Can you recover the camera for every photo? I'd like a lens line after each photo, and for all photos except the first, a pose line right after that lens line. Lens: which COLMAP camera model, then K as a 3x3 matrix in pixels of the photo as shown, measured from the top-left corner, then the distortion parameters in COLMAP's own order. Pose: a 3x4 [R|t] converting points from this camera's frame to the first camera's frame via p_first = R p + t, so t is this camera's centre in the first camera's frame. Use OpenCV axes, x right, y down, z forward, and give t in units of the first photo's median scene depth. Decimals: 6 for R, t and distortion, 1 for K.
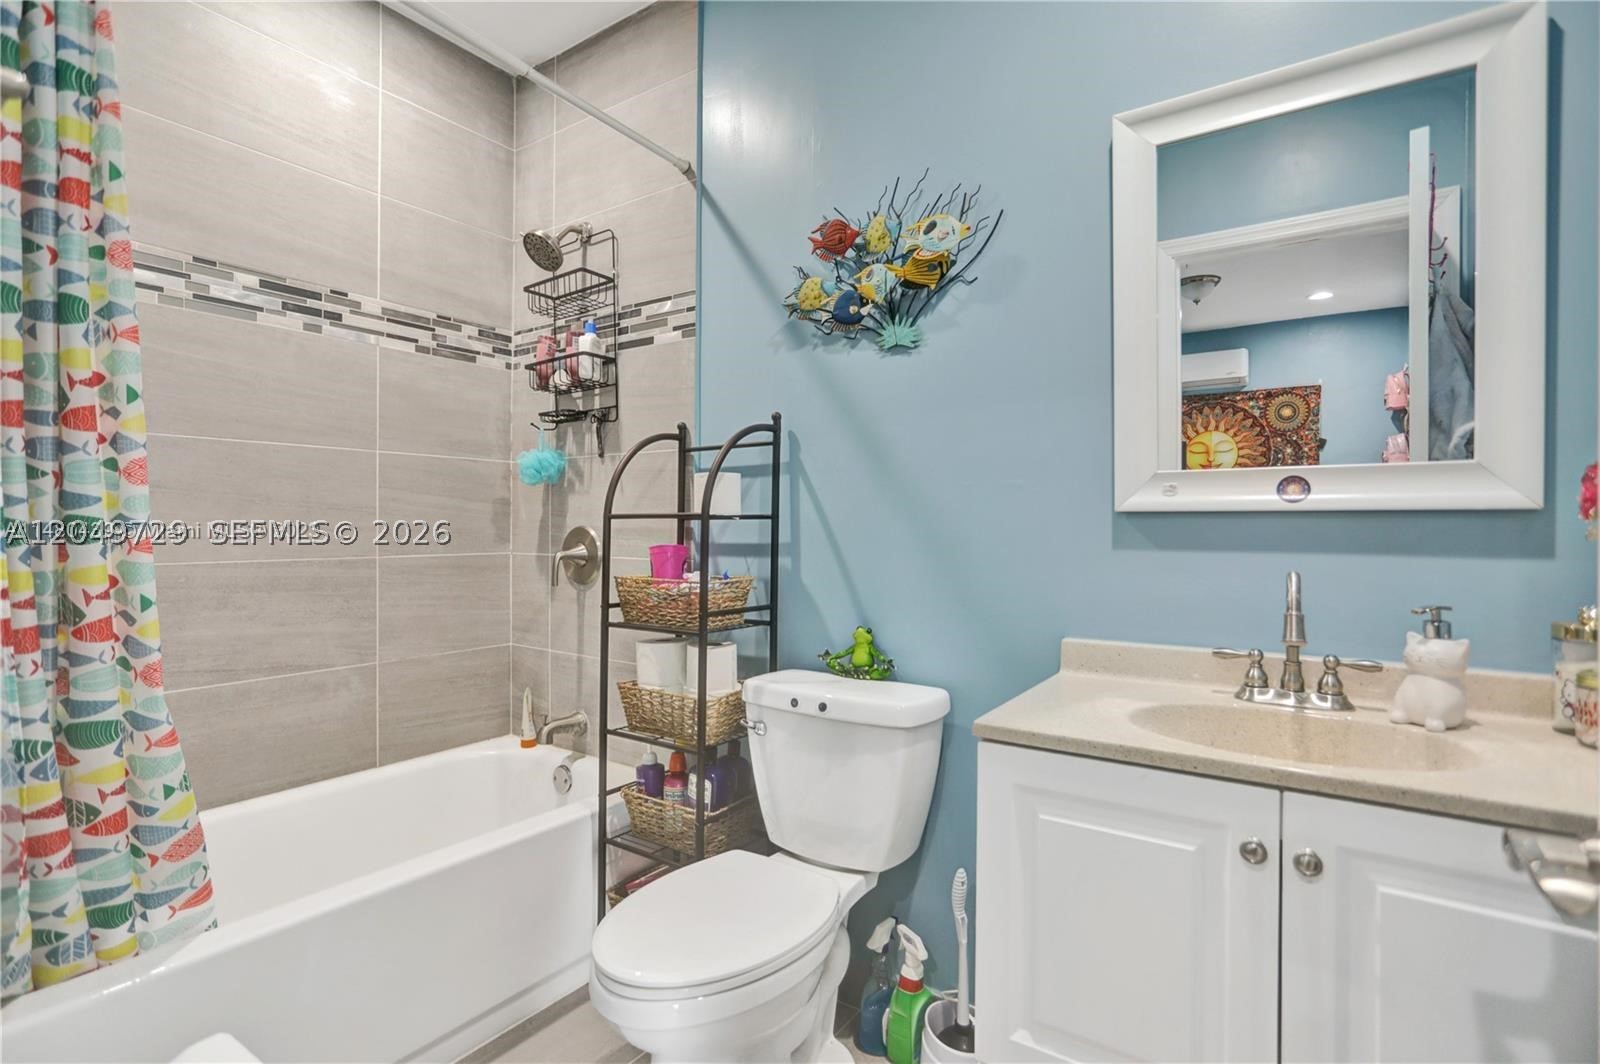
lens RADIAL K [[767.7, 0, 800.0], [0, 767.7, 532.0], [0, 0, 1]] dist [-0.027004, 0.020120]
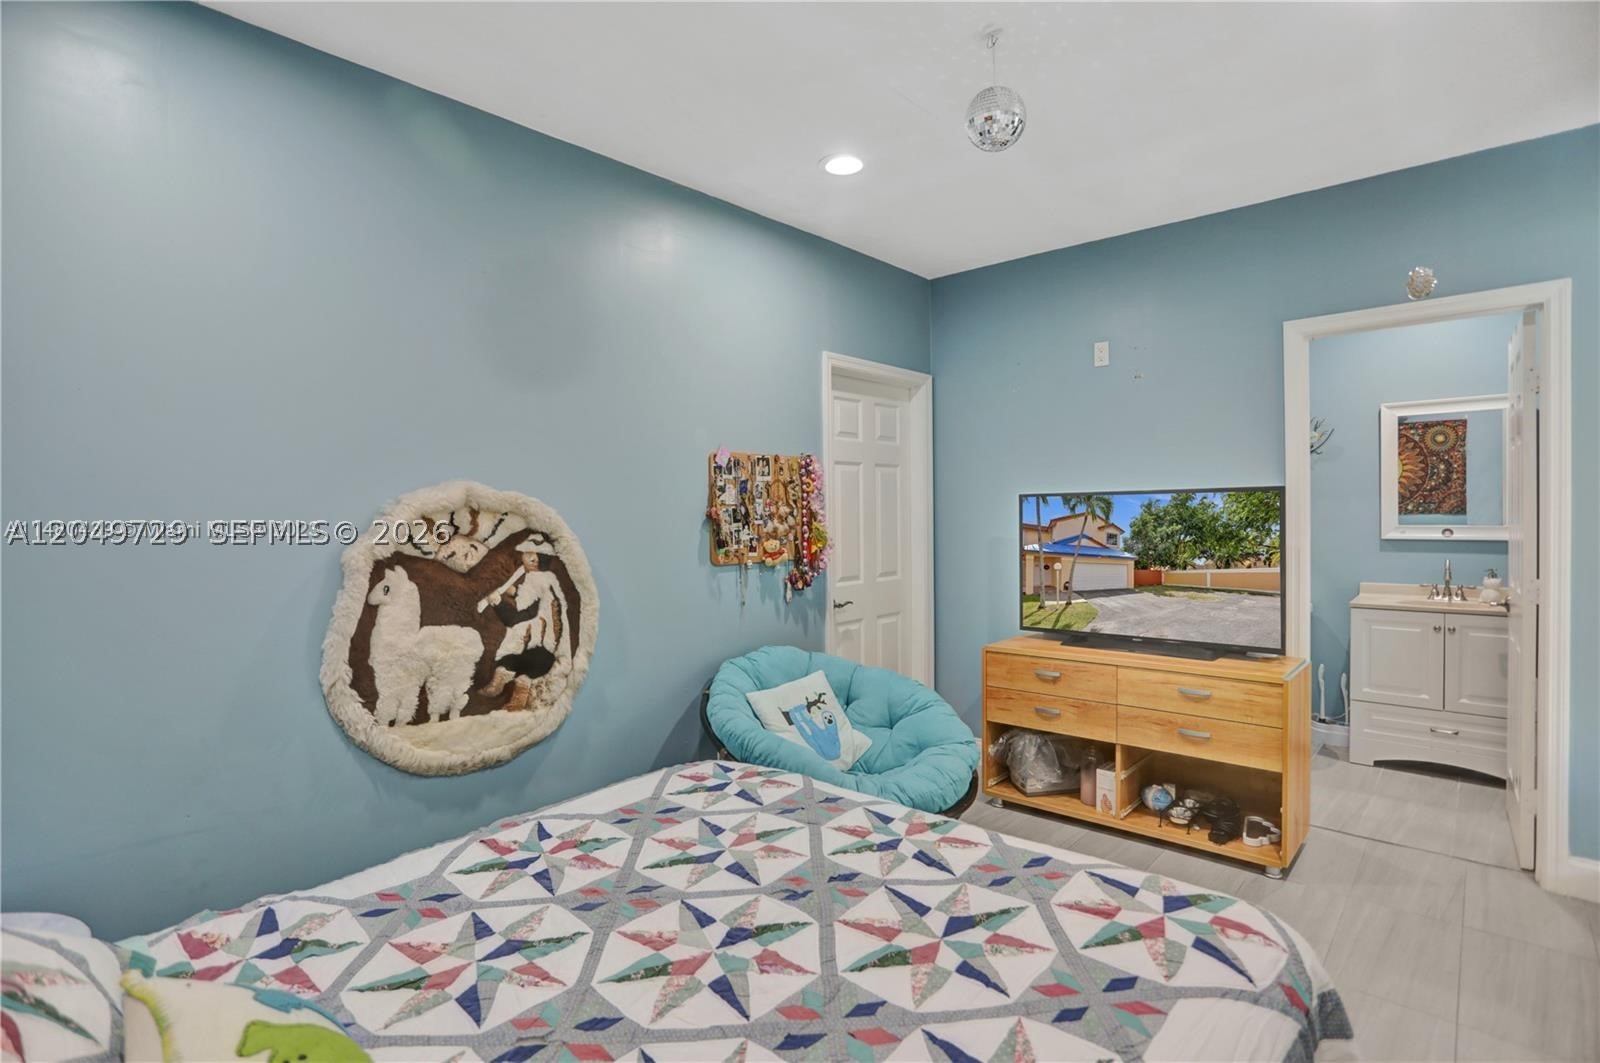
lens RADIAL K [[772.5, 0, 798.4], [0, 772.5, 519.0], [0, 0, 1]] dist [-0.050922, 0.020851]
pose [[0.990902, -0.009835, -0.134229, -1.563800], [0.011177, 0.999895, 0.009245, -0.167626], [0.134124, -0.010661, 0.990907, -2.395238]]
